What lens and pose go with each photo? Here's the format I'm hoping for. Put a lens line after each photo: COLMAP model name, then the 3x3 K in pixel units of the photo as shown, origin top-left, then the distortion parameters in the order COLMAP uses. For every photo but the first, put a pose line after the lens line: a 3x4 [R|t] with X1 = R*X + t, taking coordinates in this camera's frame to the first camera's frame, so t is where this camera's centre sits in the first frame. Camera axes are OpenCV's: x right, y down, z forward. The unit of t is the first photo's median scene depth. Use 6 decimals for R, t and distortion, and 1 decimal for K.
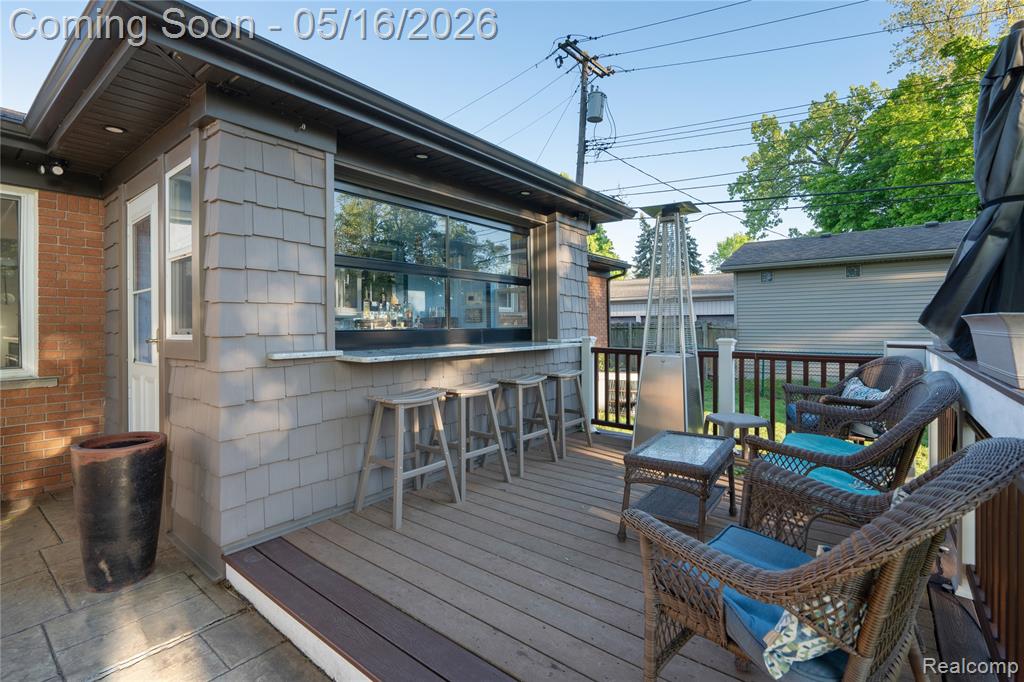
lens RADIAL K [[463.7, 0, 509.9], [0, 463.7, 327.2], [0, 0, 1]] dist [0.001669, 0.000415]
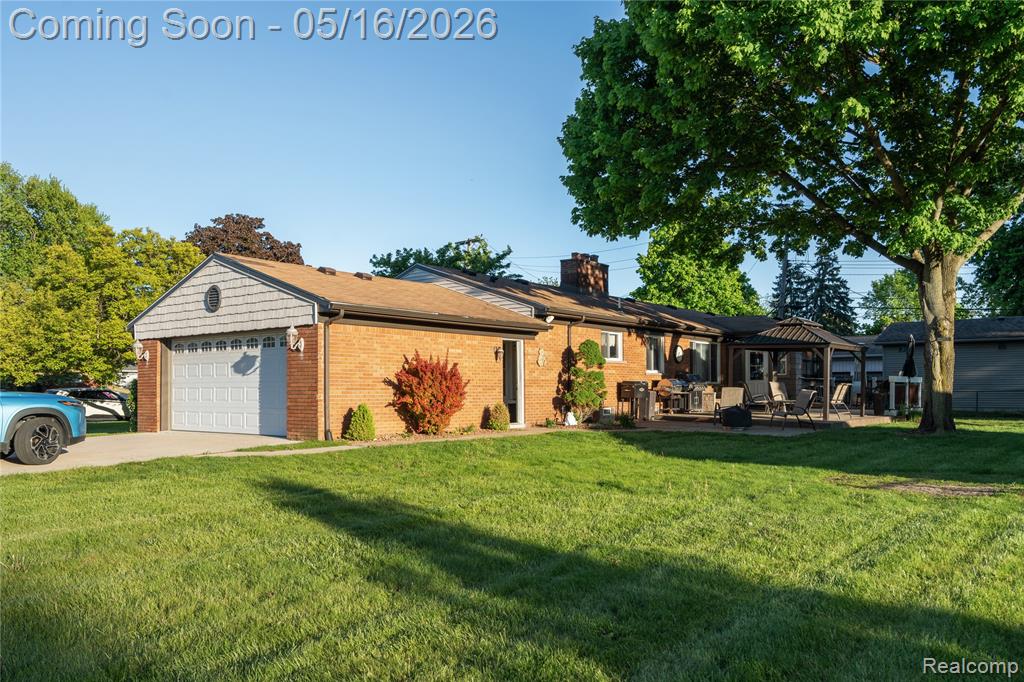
lens RADIAL K [[787.9, 0, 513.9], [0, 787.9, 388.5], [0, 0, 1]] dist [0.031279, -0.034168]
pose [[0.999965, 0.006553, -0.005267, -0.422666], [-0.006577, 0.999968, -0.004508, 0.028439], [0.005237, 0.004543, 0.999976, -0.948553]]
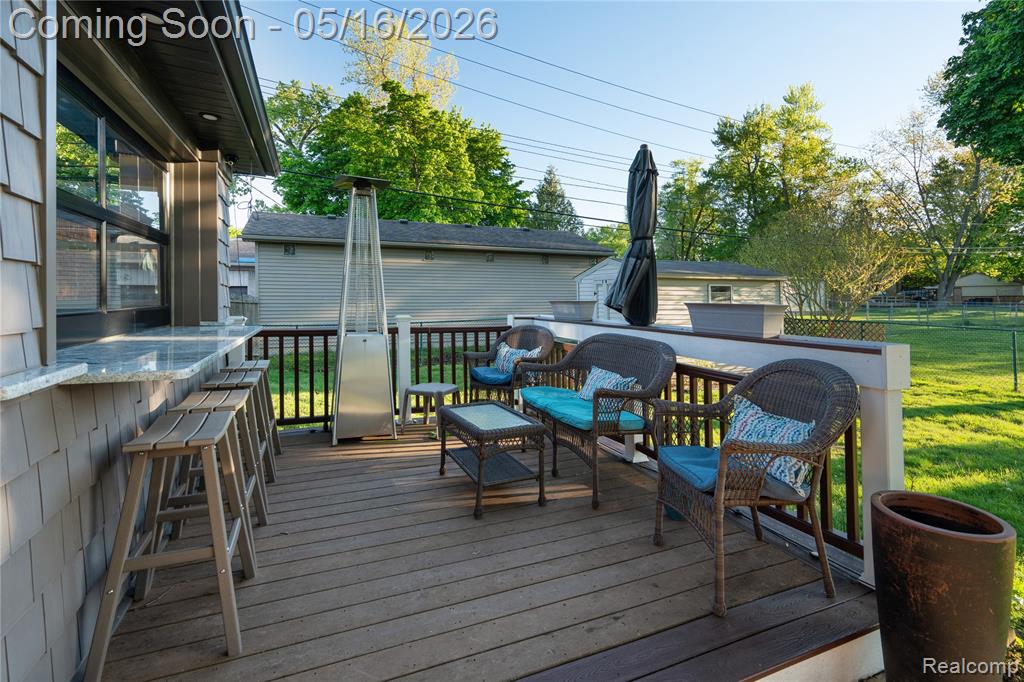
lens RADIAL K [[485.9, 0, 513.5], [0, 485.9, 289.7], [0, 0, 1]] dist [-0.000625, 0.000008]
pose [[0.482605, 0.018813, 0.875636, -0.063530], [-0.002242, 0.999793, -0.020245, -0.002171], [-0.875835, 0.007808, 0.482547, 0.038579]]
